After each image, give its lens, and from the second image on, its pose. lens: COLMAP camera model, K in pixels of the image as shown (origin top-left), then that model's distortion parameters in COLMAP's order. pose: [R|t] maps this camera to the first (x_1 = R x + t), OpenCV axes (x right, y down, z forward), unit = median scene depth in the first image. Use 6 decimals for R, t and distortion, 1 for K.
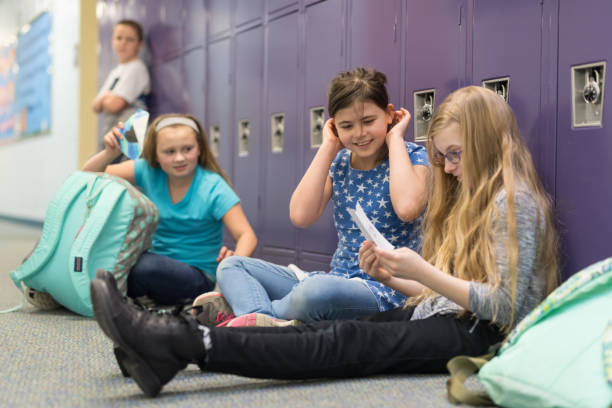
lens RADIAL K [[874.2, 0, 304.8], [0, 874.2, 197.6], [0, 0, 1]] dist [0.003946, 0.000000]
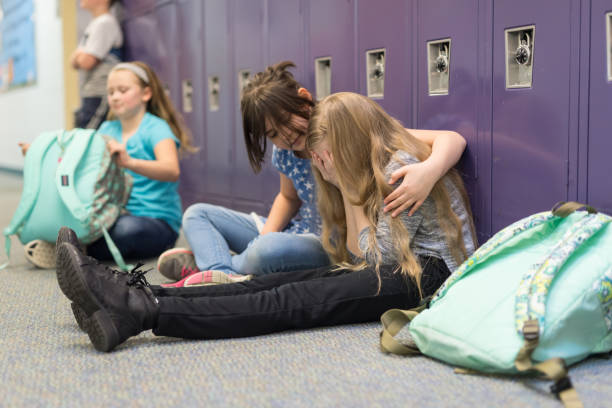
lens RADIAL K [[874.2, 0, 308.2], [0, 874.2, 204.9], [0, 0, 1]] dist [0.003946, 0.000000]
pose [[0.999727, -0.023331, 0.001443, 0.072704], [0.023145, 0.996606, 0.079000, -0.033153], [-0.003282, -0.078945, 0.996874, -0.061699]]
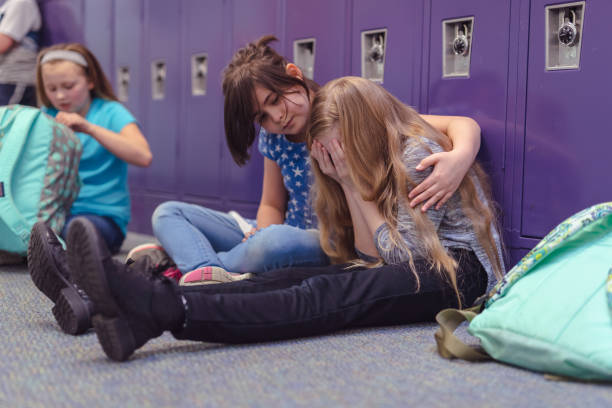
lens RADIAL K [[874.2, 0, 303.0], [0, 874.2, 191.4], [0, 0, 1]] dist [0.003946, 0.000000]
pose [[0.988759, -0.001128, 0.149514, -0.116355], [-0.006214, 0.998797, 0.048636, 0.009231], [-0.149389, -0.049019, 0.987563, 0.092532]]
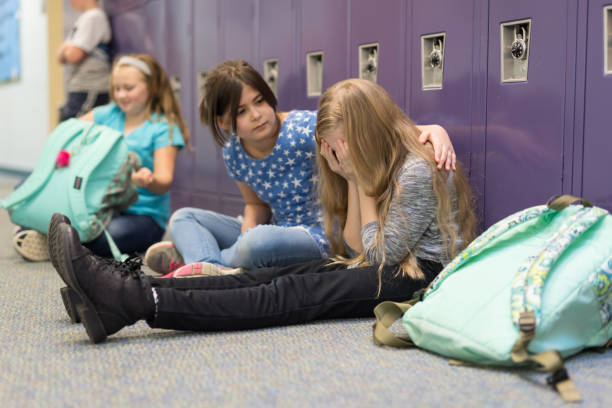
lens RADIAL K [[874.2, 0, 308.7], [0, 874.2, 206.1], [0, 0, 1]] dist [0.003946, 0.000000]
pose [[0.999691, -0.009803, 0.022838, 0.058161], [0.008070, 0.997169, 0.074759, -0.014671], [-0.023506, -0.074551, 0.996940, -0.051557]]
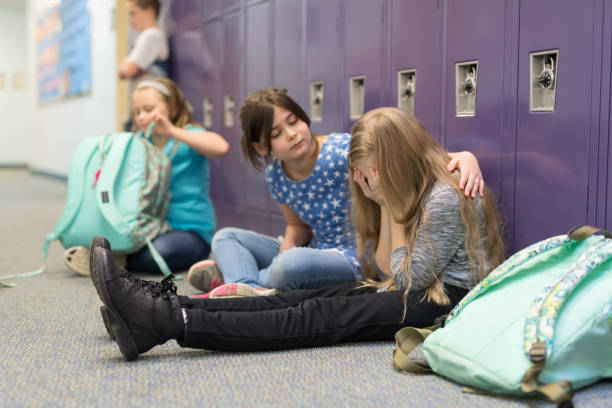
lens RADIAL K [[874.2, 0, 308.7], [0, 874.2, 209.1], [0, 0, 1]] dist [0.003946, 0.000000]
pose [[0.998272, 0.001492, -0.058742, 0.115082], [0.002514, 0.997678, 0.068062, -0.039539], [0.058708, -0.068092, 0.995950, -0.085201]]
